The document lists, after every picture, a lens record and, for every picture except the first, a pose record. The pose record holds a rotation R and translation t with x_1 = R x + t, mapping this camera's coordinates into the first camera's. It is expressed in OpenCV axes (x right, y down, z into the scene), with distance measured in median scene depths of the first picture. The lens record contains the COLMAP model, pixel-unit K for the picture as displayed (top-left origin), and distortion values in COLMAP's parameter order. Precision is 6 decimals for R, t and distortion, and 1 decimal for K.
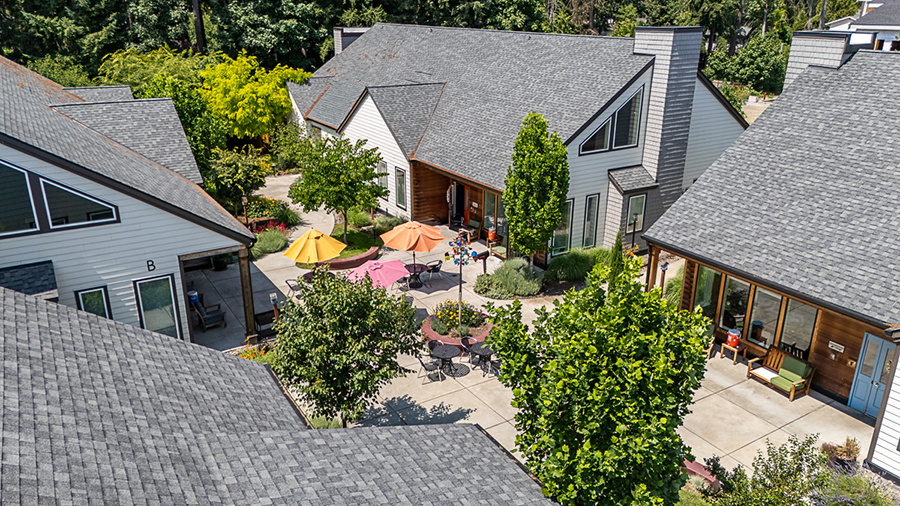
lens RADIAL K [[683.4, 0, 447.0], [0, 683.4, 252.1], [0, 0, 1]] dist [0.035471, -0.002369]
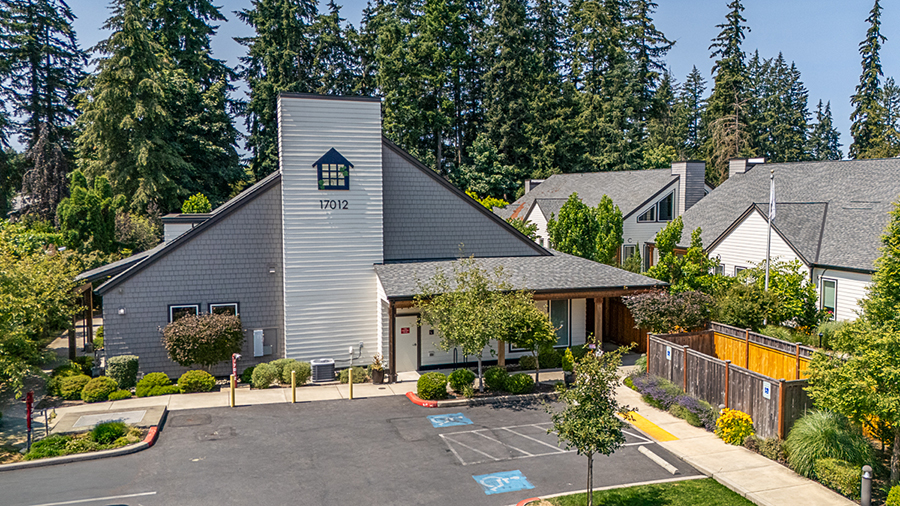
lens RADIAL K [[683.4, 0, 453.9], [0, 683.4, 250.7], [0, 0, 1]] dist [0.035471, -0.002369]
pose [[0.962072, 0.026568, -0.271500, 0.099610], [-0.093406, 0.967169, -0.236344, 0.200969], [0.256308, 0.252740, 0.932968, -0.420707]]
